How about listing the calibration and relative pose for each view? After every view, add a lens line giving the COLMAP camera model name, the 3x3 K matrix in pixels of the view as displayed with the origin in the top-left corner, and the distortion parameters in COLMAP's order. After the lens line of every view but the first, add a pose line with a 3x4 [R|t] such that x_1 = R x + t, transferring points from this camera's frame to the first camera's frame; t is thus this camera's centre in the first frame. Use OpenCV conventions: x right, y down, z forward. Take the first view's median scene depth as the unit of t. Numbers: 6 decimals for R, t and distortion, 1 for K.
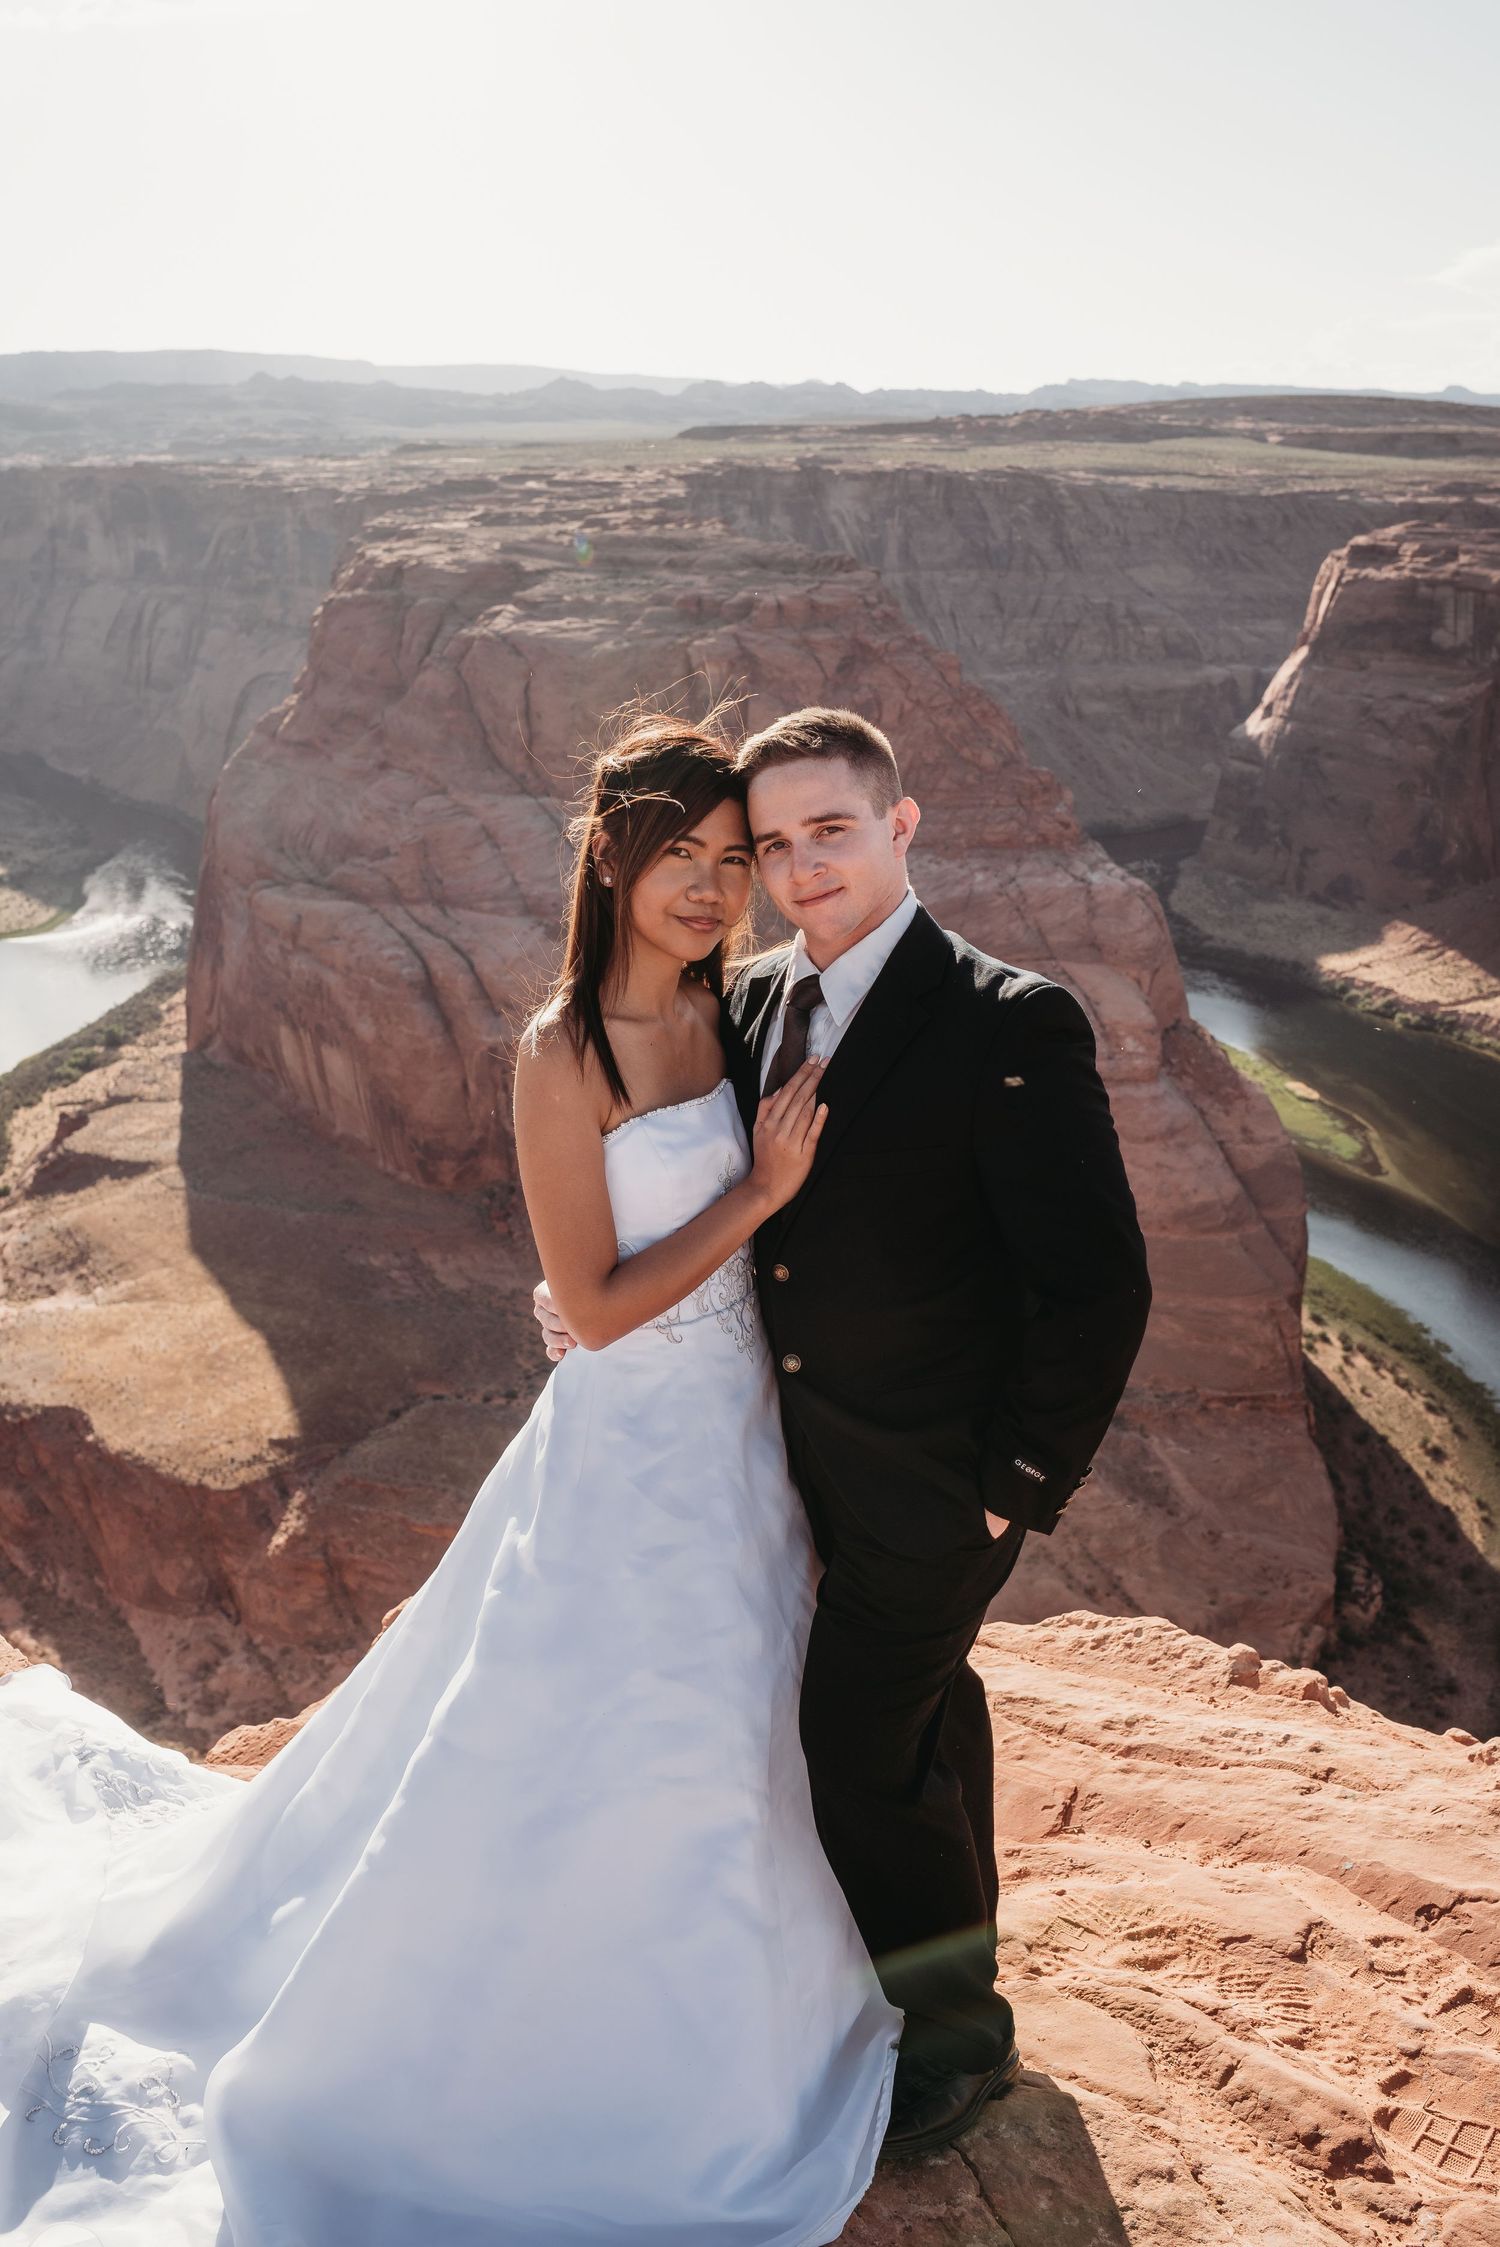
lens RADIAL K [[2182.9, 0, 739.4], [0, 2182.9, 1141.7], [0, 0, 1]] dist [-0.074439, 0.000000]
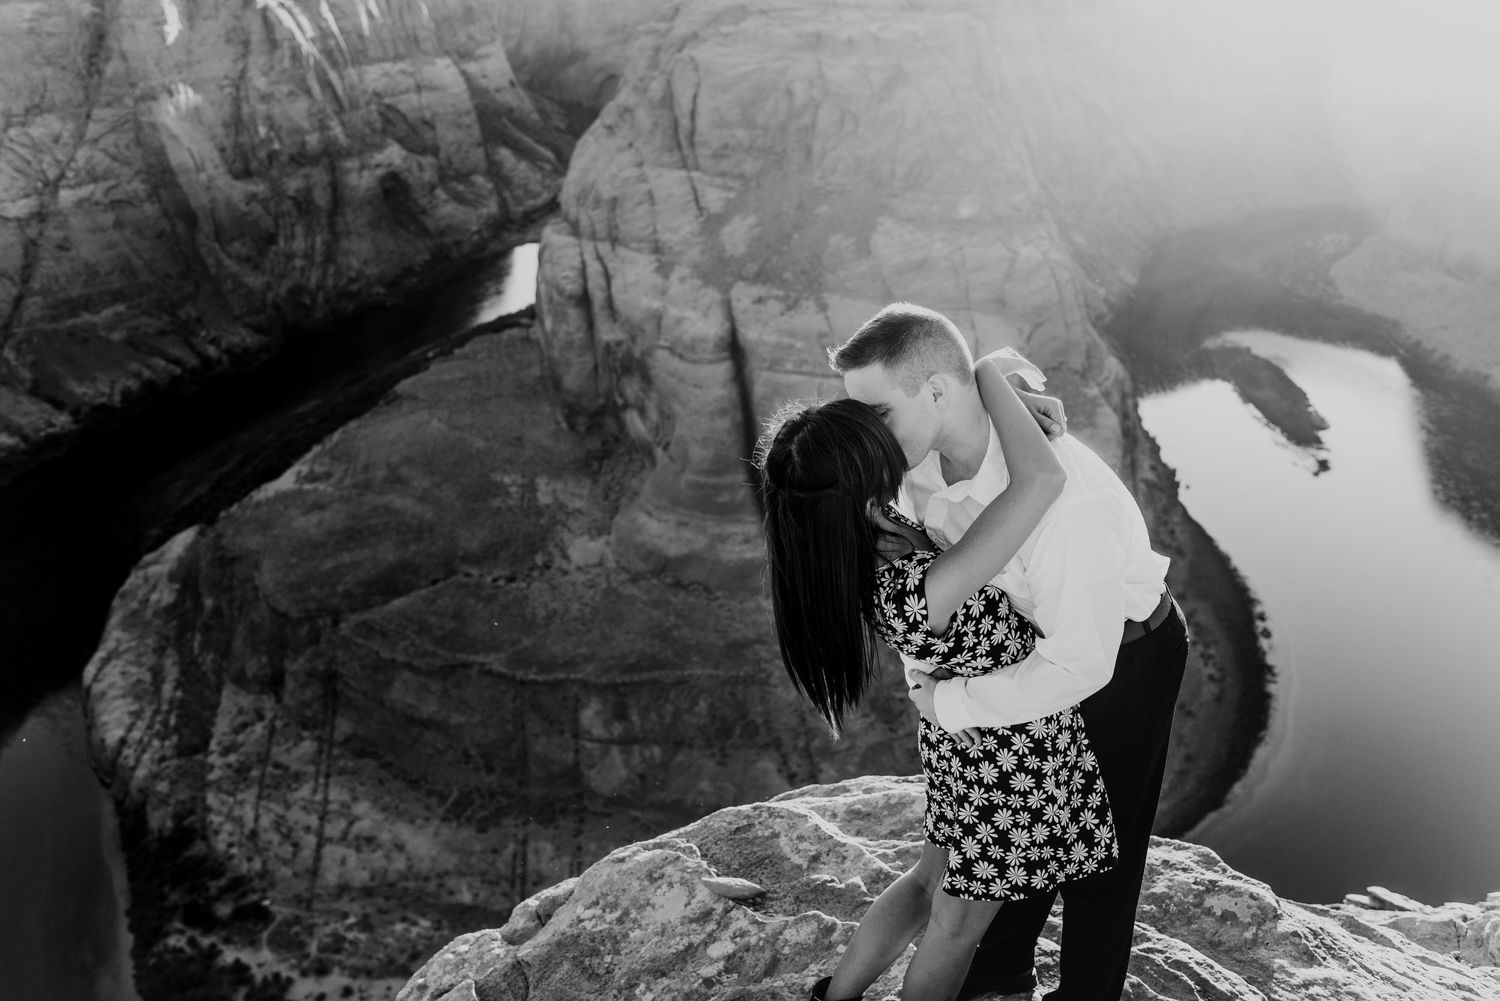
lens RADIAL K [[1457.2, 0, 762.0], [0, 1457.2, 506.7], [0, 0, 1]] dist [-0.074439, 0.000000]
pose [[0.941936, 0.112002, -0.316562, 0.288439], [-0.086067, 0.991769, 0.094803, -0.033500], [0.324574, -0.062053, 0.943823, 0.093164]]
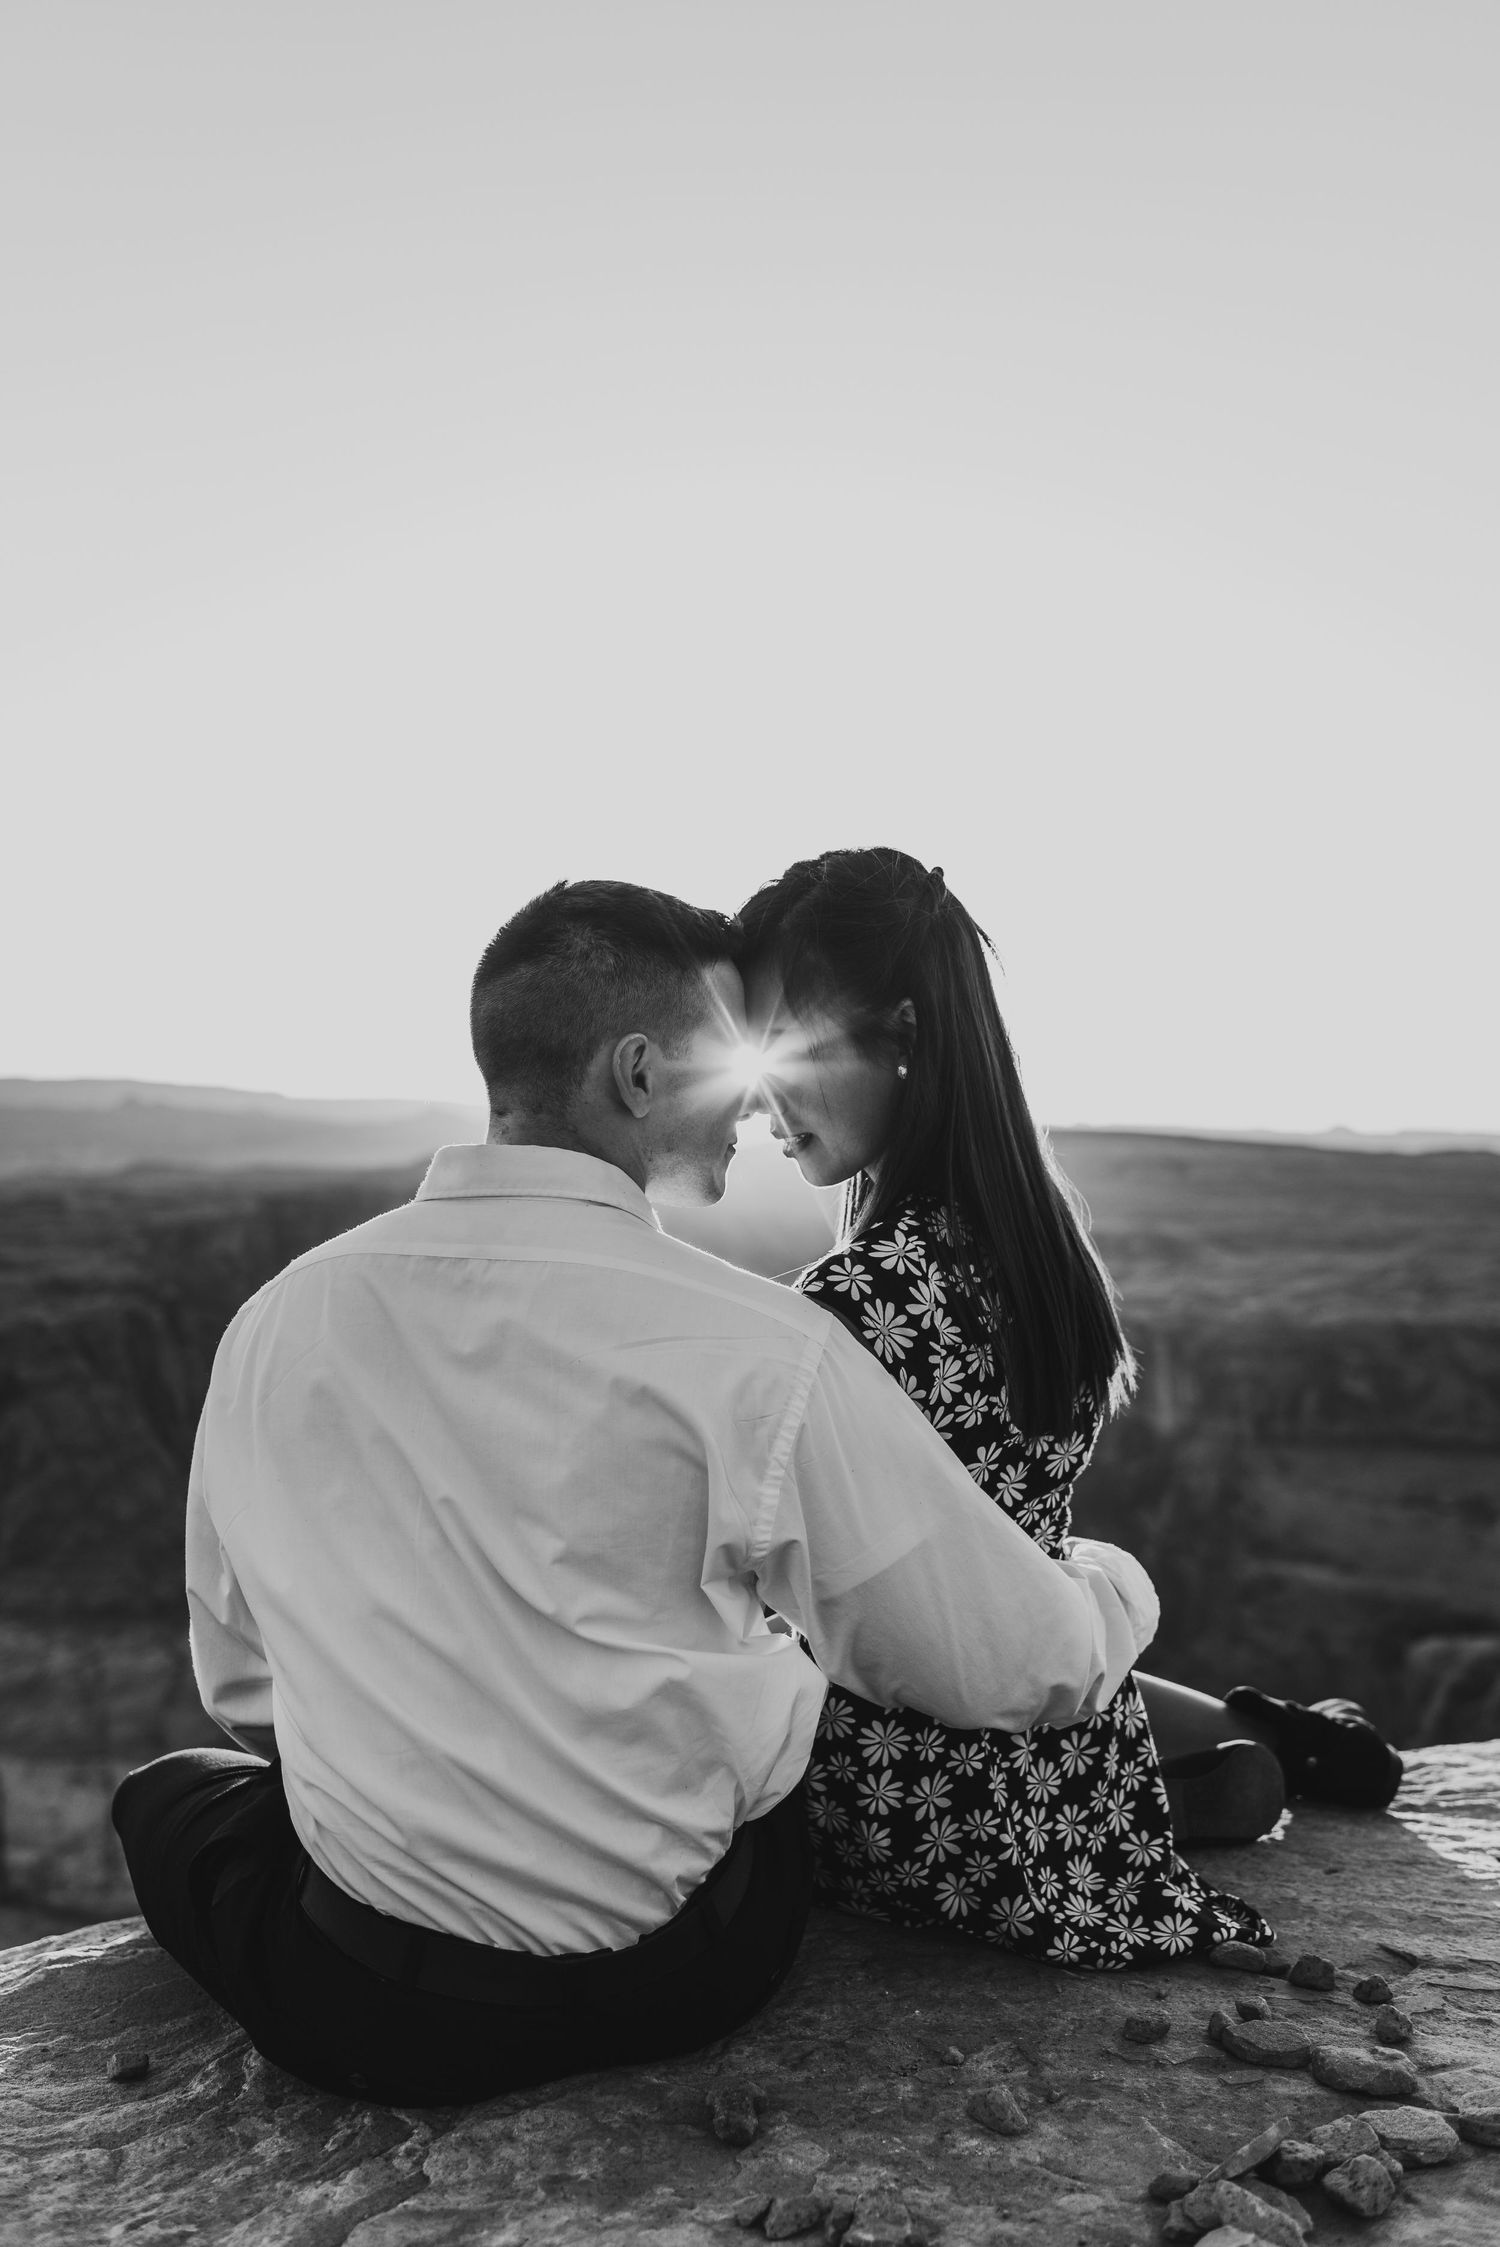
lens RADIAL K [[2182.9, 0, 787.8], [0, 2182.9, 1145.2], [0, 0, 1]] dist [-0.074439, 0.000000]
pose [[0.999432, 0.012638, 0.031255, 0.335073], [-0.001951, 0.947210, -0.320609, -0.038320], [-0.033657, 0.320366, 0.946696, 0.132605]]
